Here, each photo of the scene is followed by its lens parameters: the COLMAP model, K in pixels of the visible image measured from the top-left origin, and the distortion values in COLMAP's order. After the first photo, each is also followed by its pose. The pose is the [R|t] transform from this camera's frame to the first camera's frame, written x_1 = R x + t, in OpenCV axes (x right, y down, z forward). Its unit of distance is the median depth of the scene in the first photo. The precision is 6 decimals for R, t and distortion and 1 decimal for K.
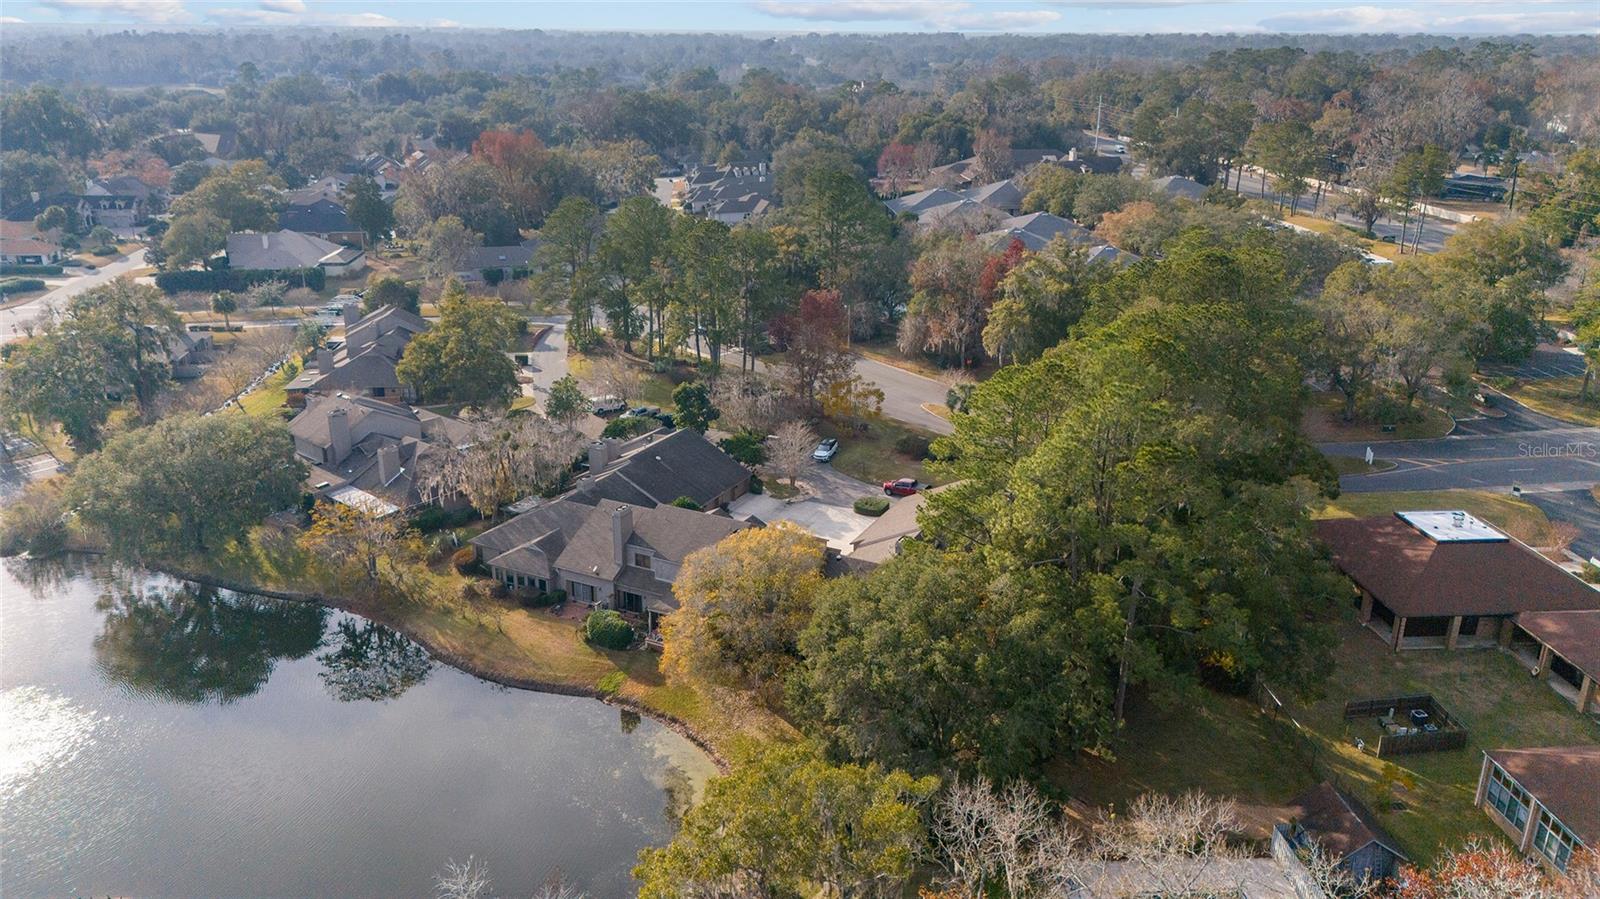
lens RADIAL K [[1166.0, 0, 812.8], [0, 1166.0, 443.4], [0, 0, 1]] dist [0.068726, -0.071065]
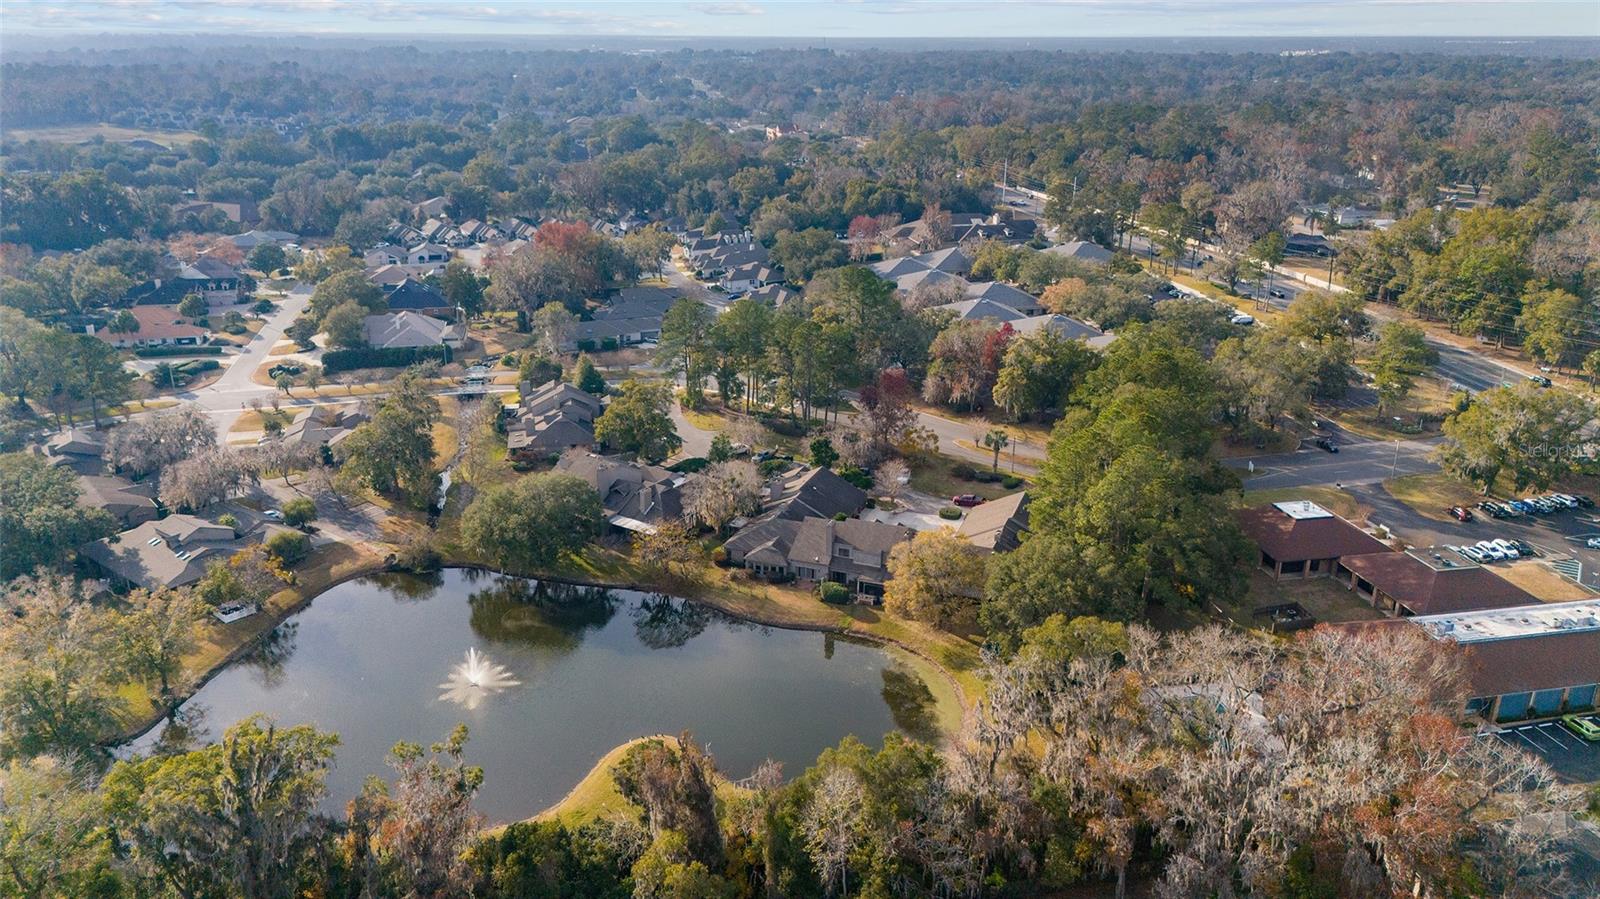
lens RADIAL K [[1166.0, 0, 801.6], [0, 1166.0, 443.4], [0, 0, 1]] dist [0.068726, -0.071065]
pose [[0.994100, -0.040060, 0.100795, -0.271510], [0.040045, 0.999196, 0.002173, -0.045814], [-0.100801, 0.001876, 0.994905, -0.485147]]
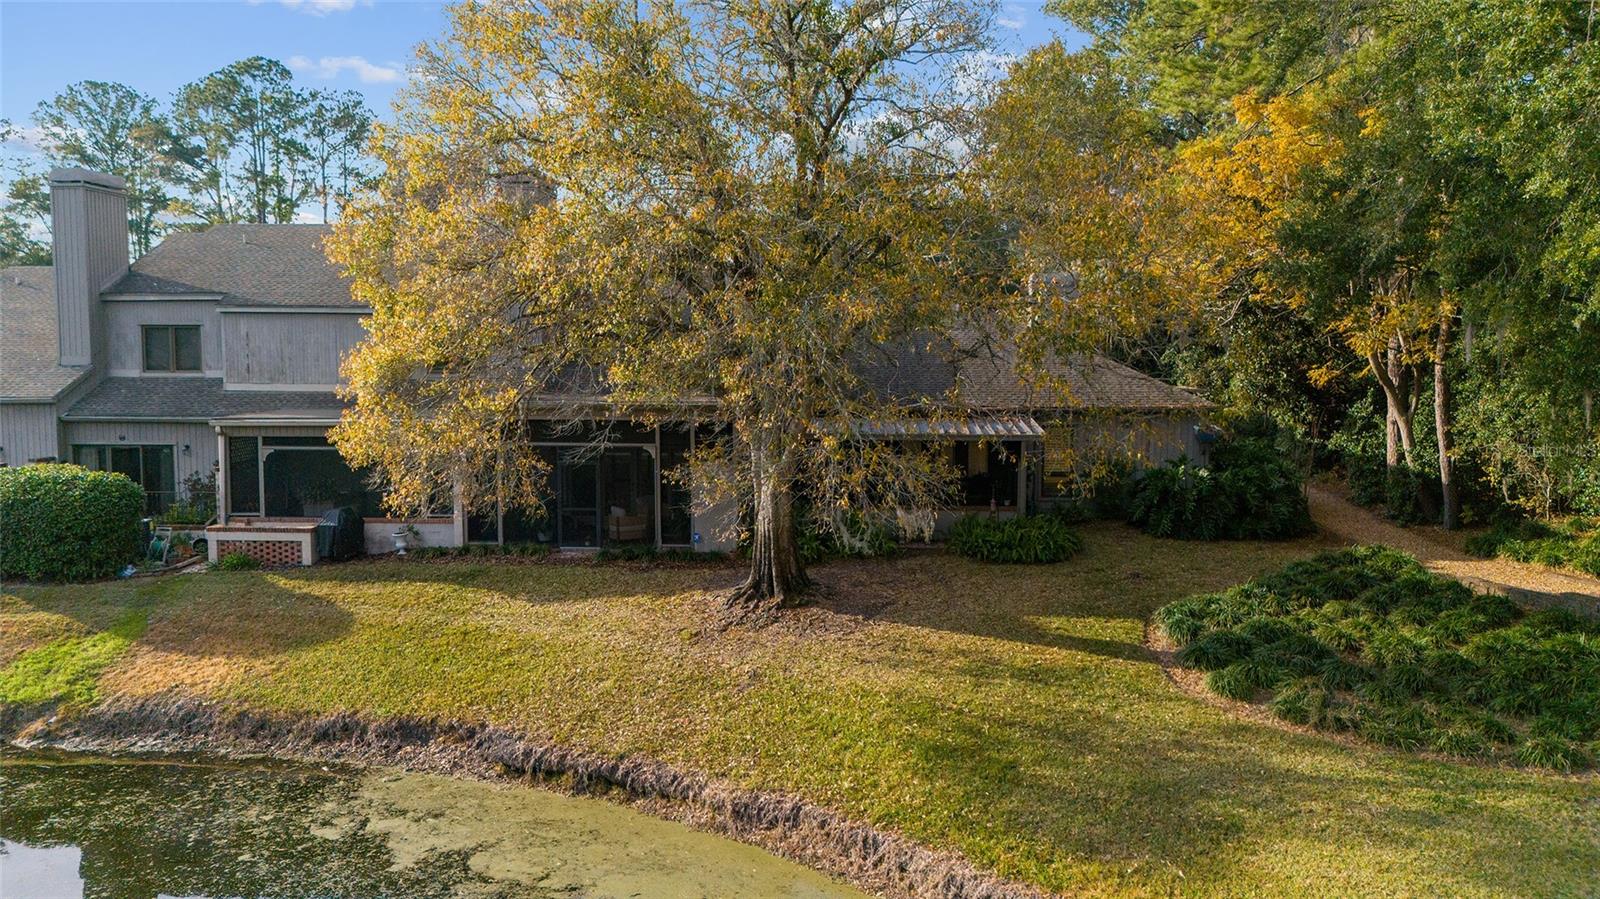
lens RADIAL K [[1166.0, 0, 802.2], [0, 1166.0, 446.2], [0, 0, 1]] dist [0.068726, -0.071065]
pose [[0.914187, -0.035696, 0.403718, -0.089437], [0.140317, 0.962386, -0.232644, 0.159430], [-0.380229, 0.269329, 0.884810, 0.500767]]
